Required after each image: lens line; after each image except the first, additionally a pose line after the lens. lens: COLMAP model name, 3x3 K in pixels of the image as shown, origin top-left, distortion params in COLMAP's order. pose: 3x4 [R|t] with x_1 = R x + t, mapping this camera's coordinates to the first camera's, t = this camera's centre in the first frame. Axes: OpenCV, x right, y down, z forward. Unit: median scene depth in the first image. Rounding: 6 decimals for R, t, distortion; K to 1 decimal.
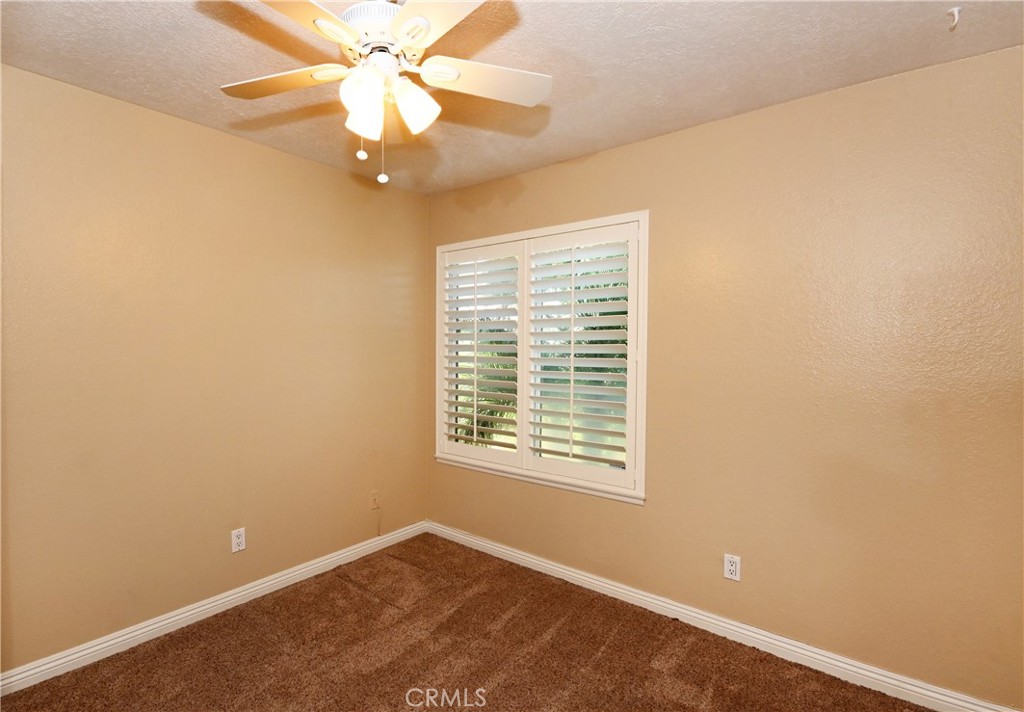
lens RADIAL K [[511.2, 0, 512.0], [0, 511.2, 356.0], [0, 0, 1]] dist [0.000026, 0.000027]
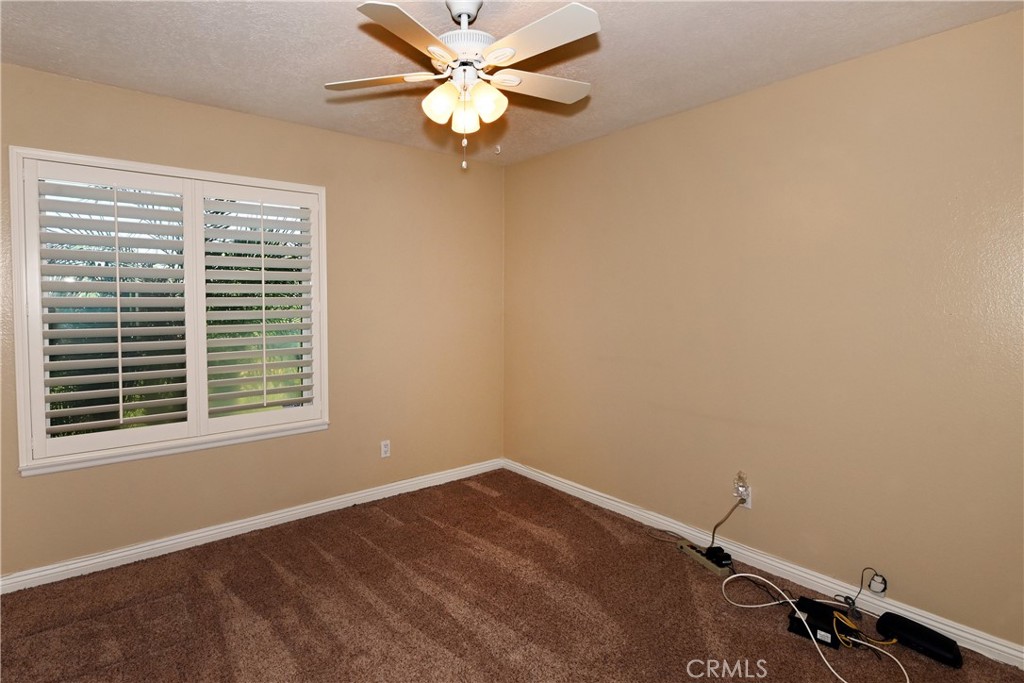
lens RADIAL K [[427.9, 0, 510.2], [0, 427.9, 313.1], [0, 0, 1]] dist [-0.000640, -0.000173]
pose [[0.256677, -0.033908, 0.965902, -0.612309], [0.017716, 0.999382, 0.030375, -0.008733], [-0.966335, 0.009315, 0.257119, 0.311695]]
